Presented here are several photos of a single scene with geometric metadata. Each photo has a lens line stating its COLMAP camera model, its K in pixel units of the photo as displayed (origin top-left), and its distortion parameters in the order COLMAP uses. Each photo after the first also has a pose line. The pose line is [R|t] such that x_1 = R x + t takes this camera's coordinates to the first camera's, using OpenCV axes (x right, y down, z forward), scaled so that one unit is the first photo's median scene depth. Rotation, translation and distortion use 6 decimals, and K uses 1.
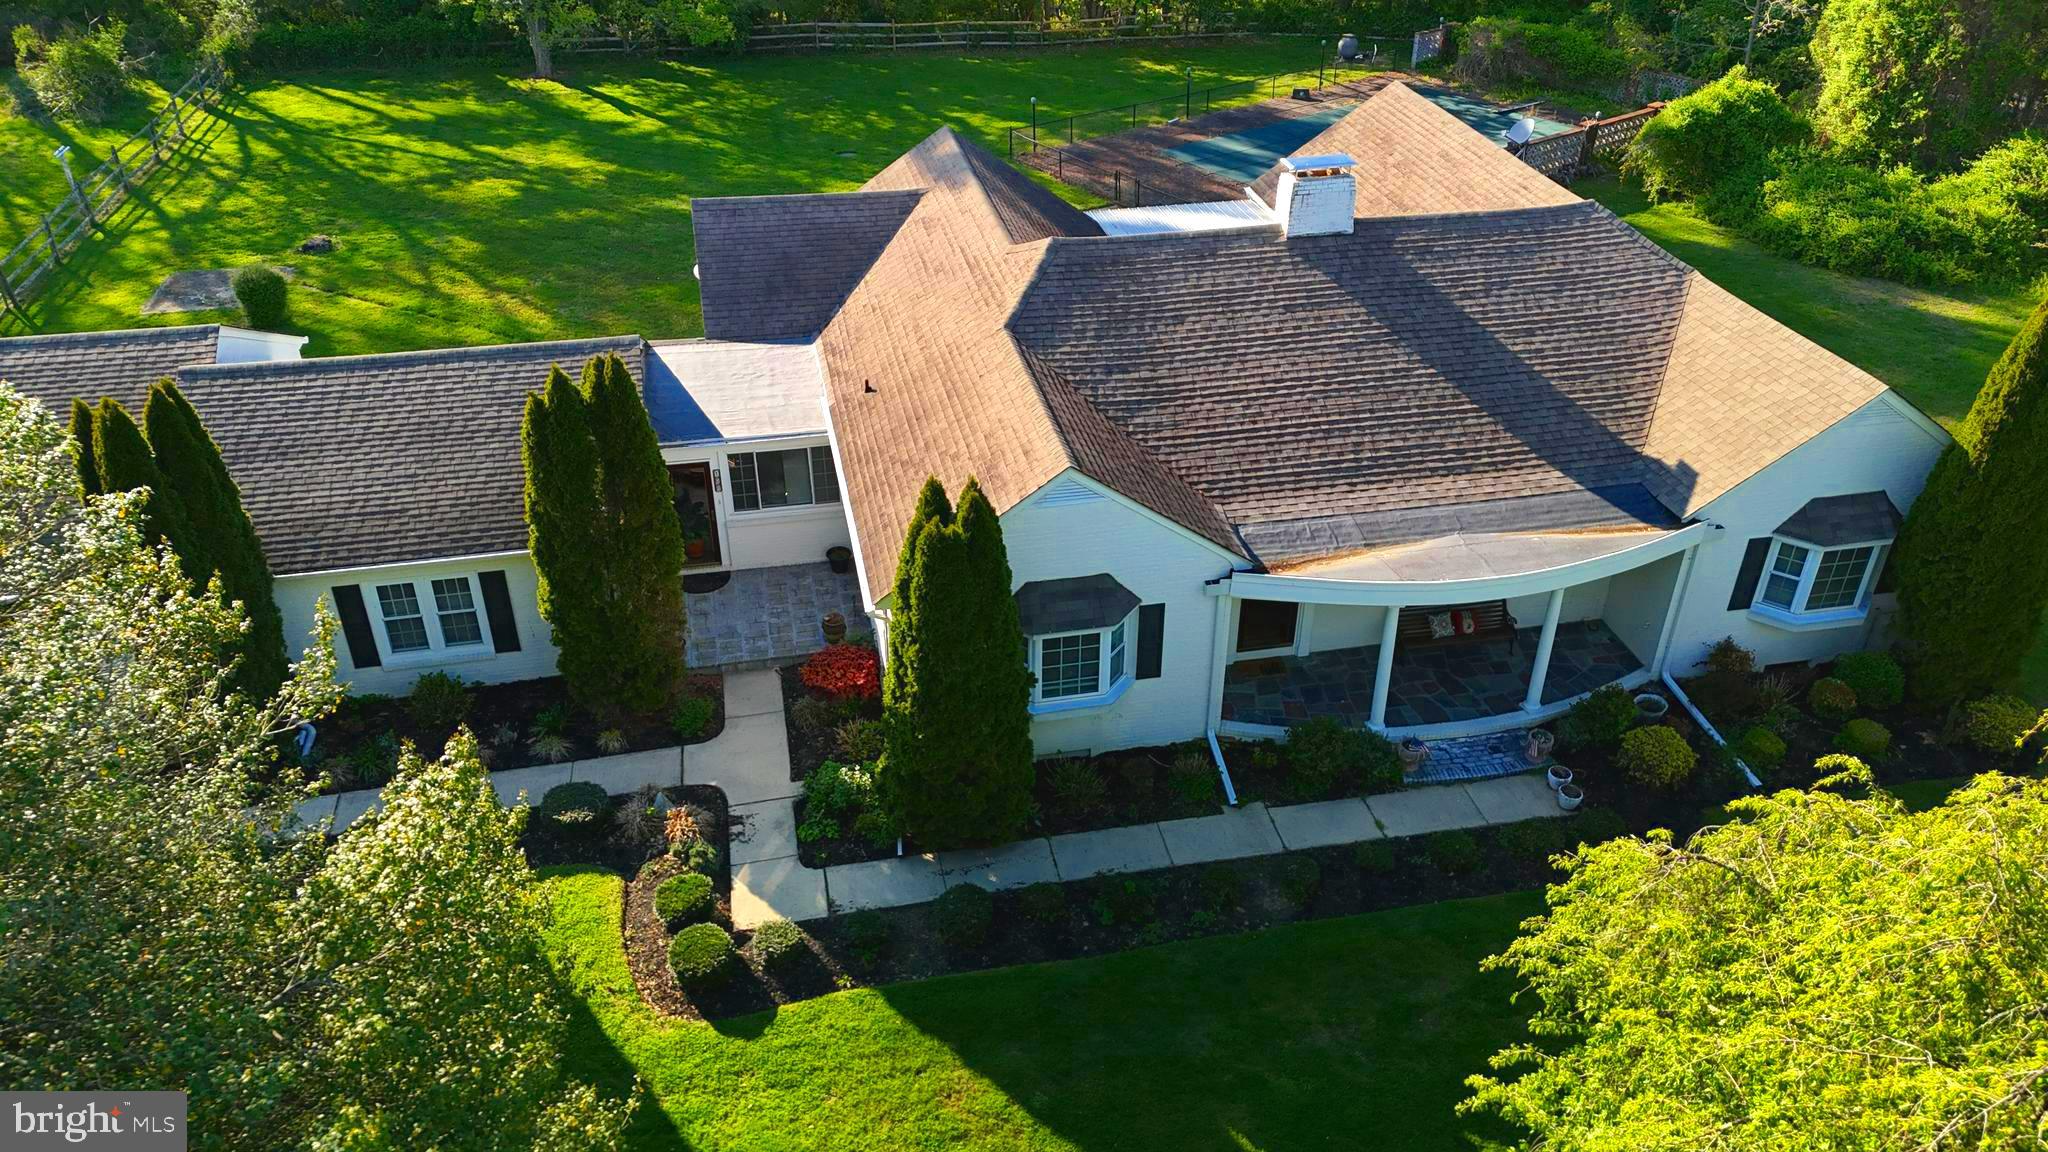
lens RADIAL K [[1492.7, 0, 1032.3], [0, 1492.7, 574.7], [0, 0, 1]] dist [0.072301, -0.066302]
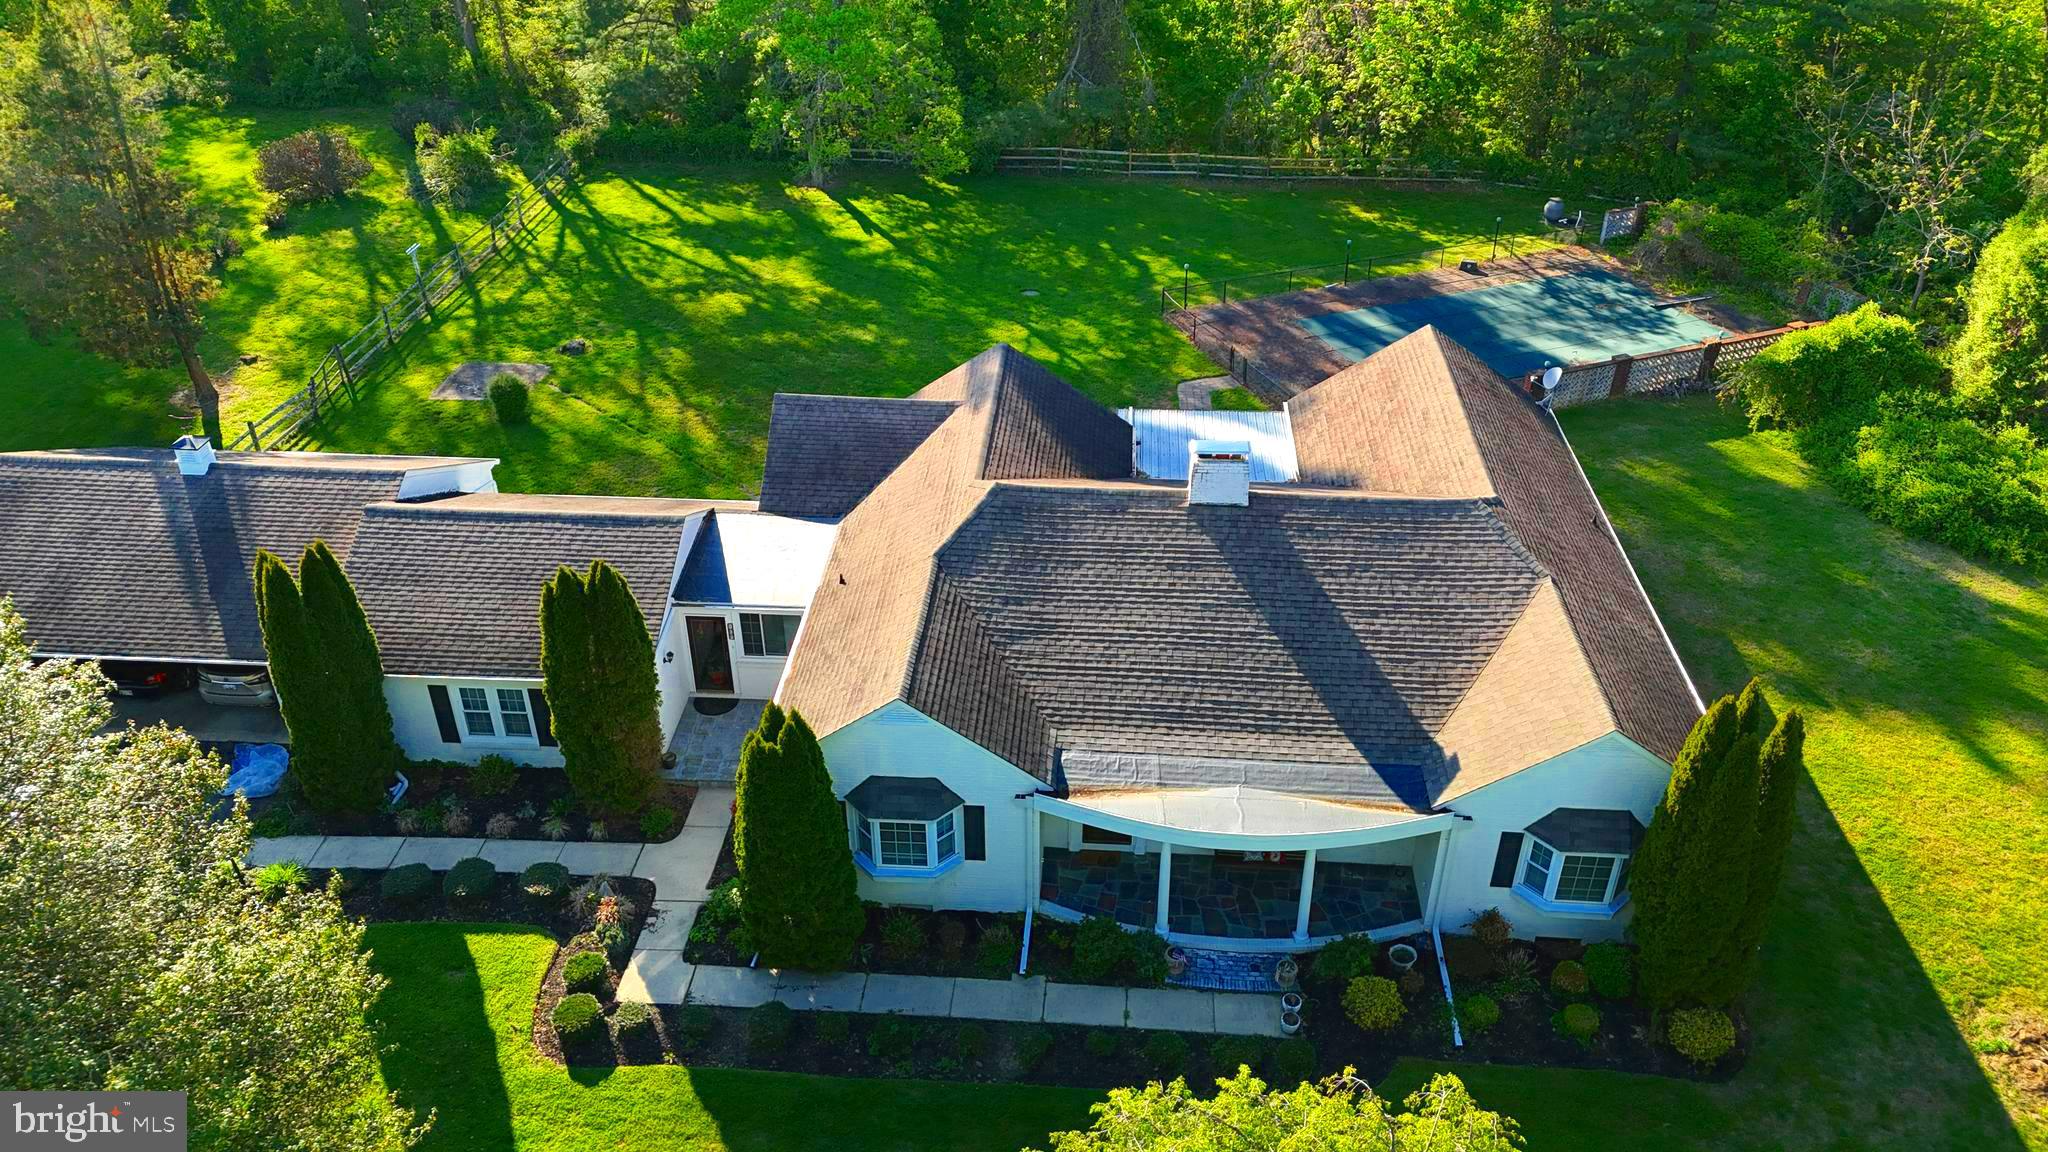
lens RADIAL K [[1492.7, 0, 1034.8], [0, 1492.7, 575.9], [0, 0, 1]] dist [0.072301, -0.066302]
pose [[0.963576, 0.138432, -0.228820, 0.347899], [-0.138293, 0.990250, 0.016720, -0.178504], [0.228903, 0.015533, 0.973325, -0.199741]]
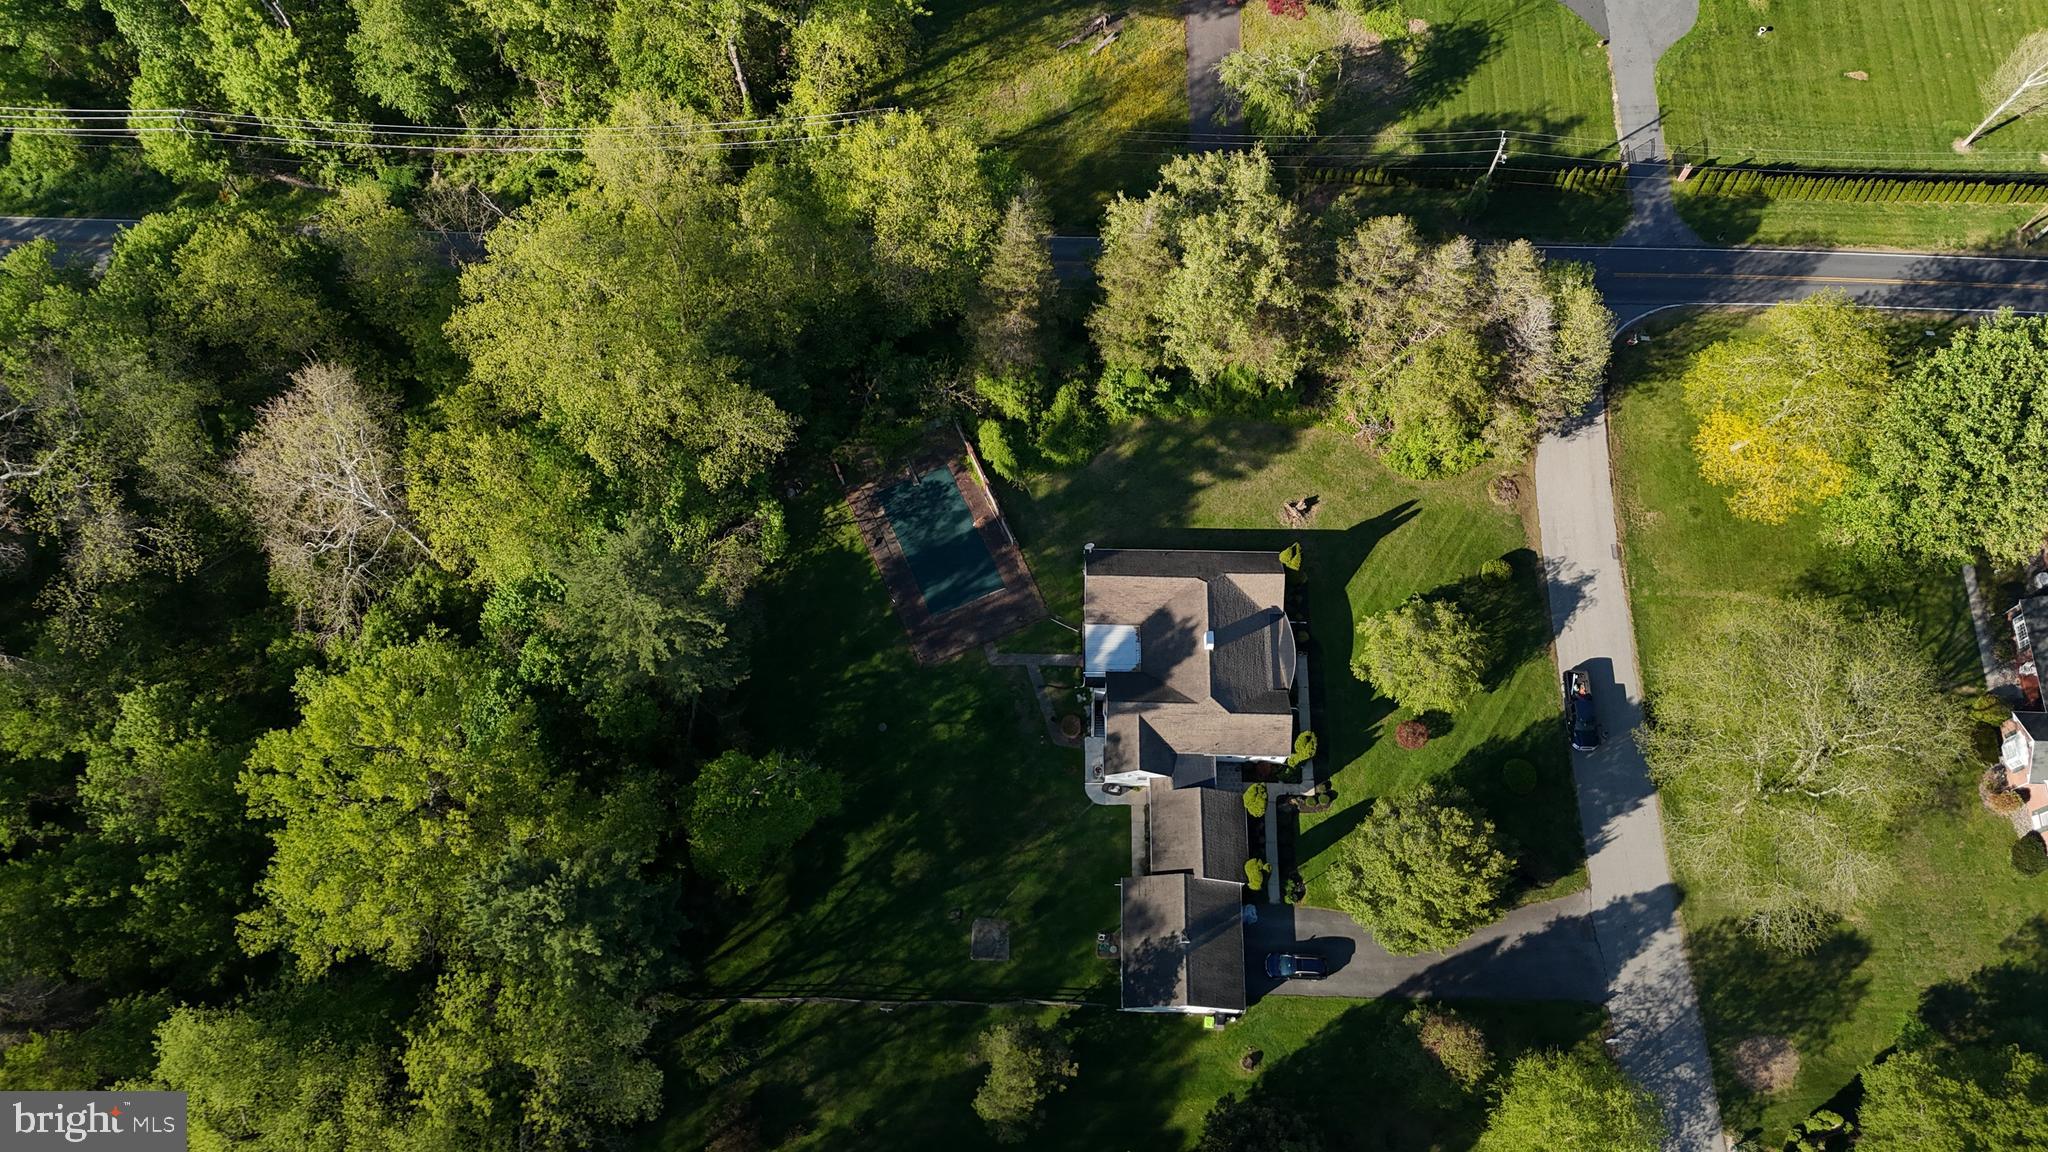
lens RADIAL K [[1492.7, 0, 1008.6], [0, 1492.7, 577.8], [0, 0, 1]] dist [0.072301, -0.066302]
pose [[0.224619, -0.900427, 0.372528, -1.597576], [0.523830, 0.433937, 0.733009, -4.315117], [-0.821675, 0.030494, 0.569141, -1.208189]]
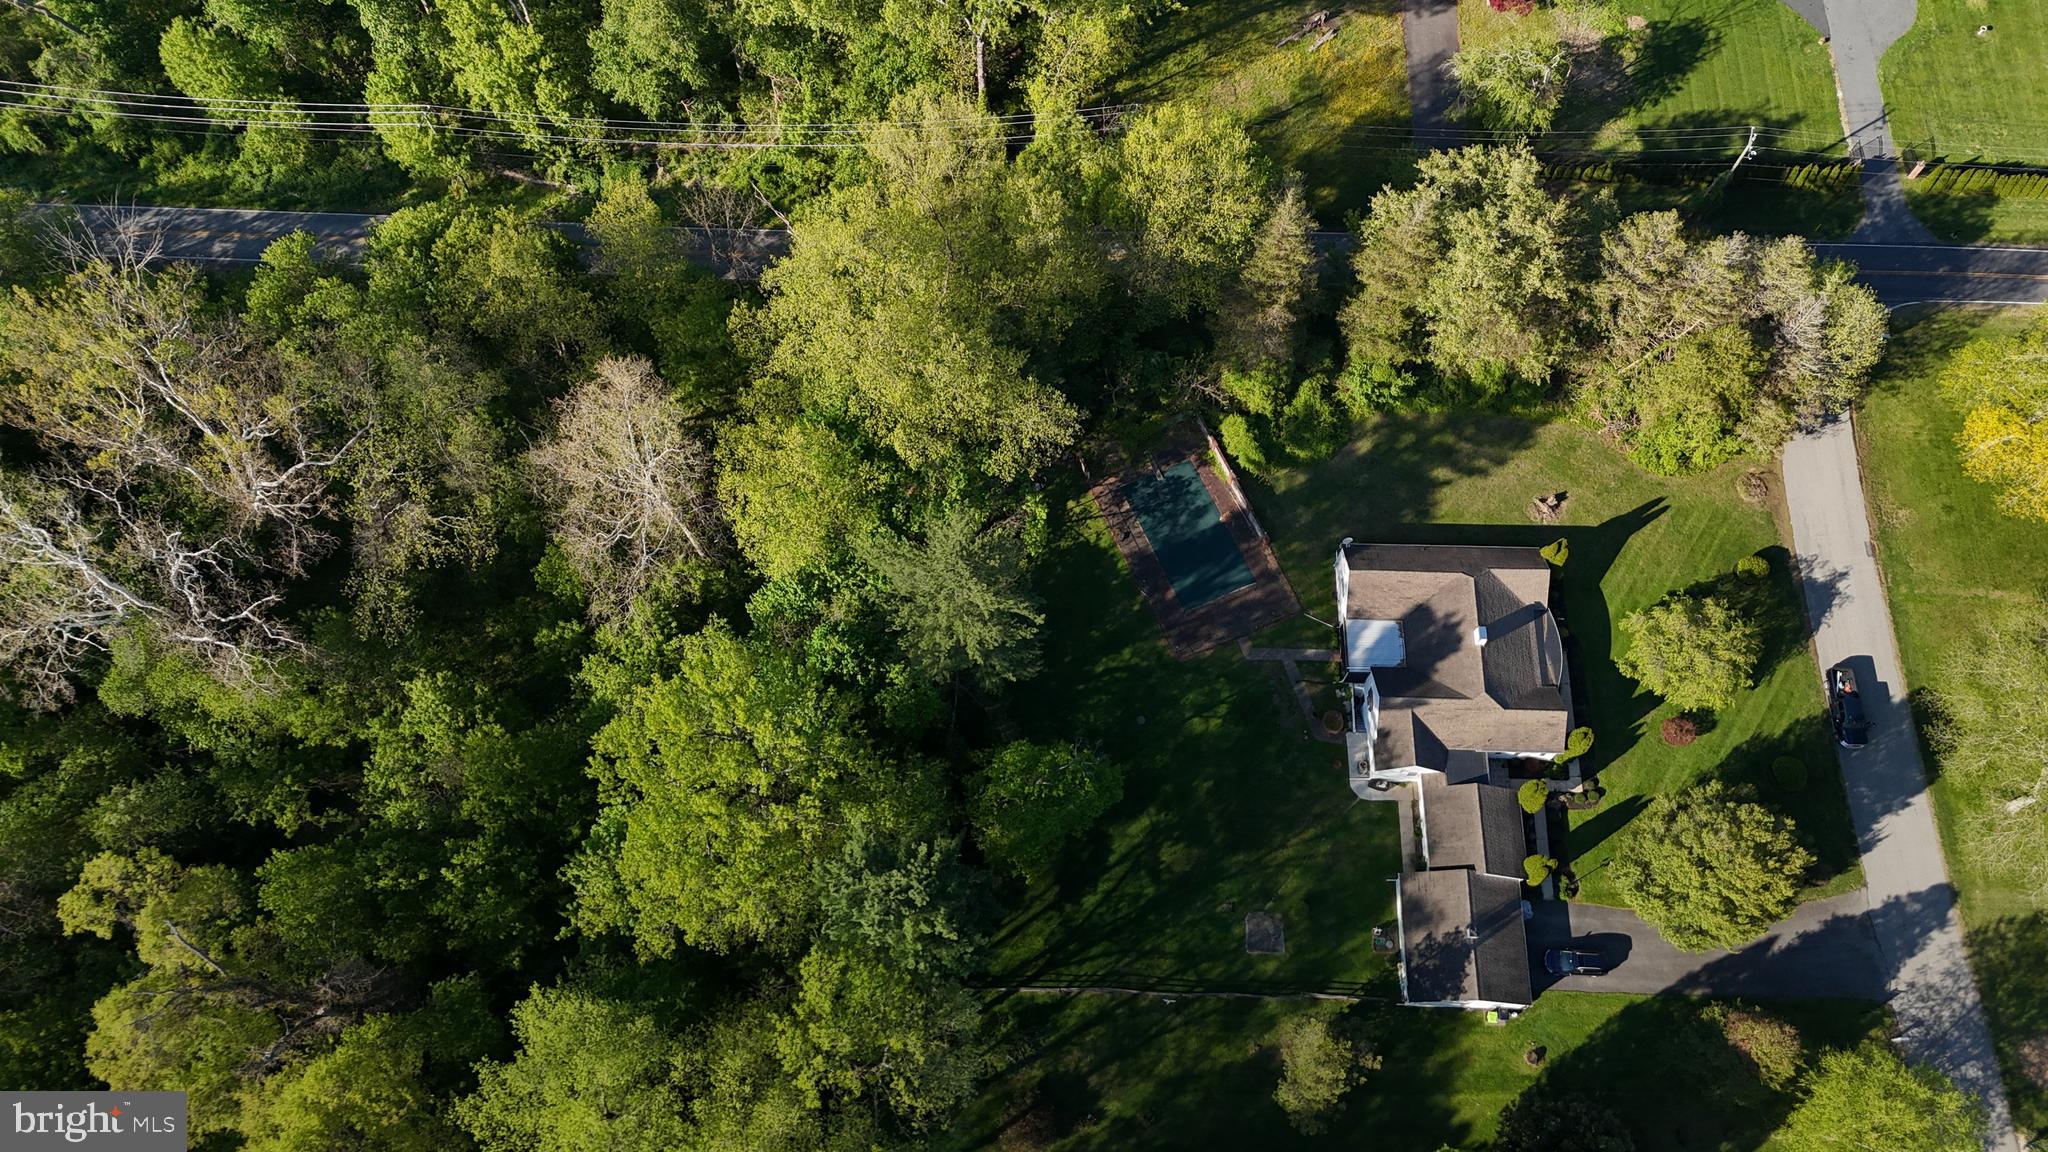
lens RADIAL K [[1492.7, 0, 1004.6], [0, 1492.7, 579.8], [0, 0, 1]] dist [0.072301, -0.066302]
pose [[0.231082, -0.898920, 0.372215, -1.834610], [0.524348, 0.437321, 0.730623, -4.775342], [-0.819549, 0.026337, 0.572404, -0.494058]]
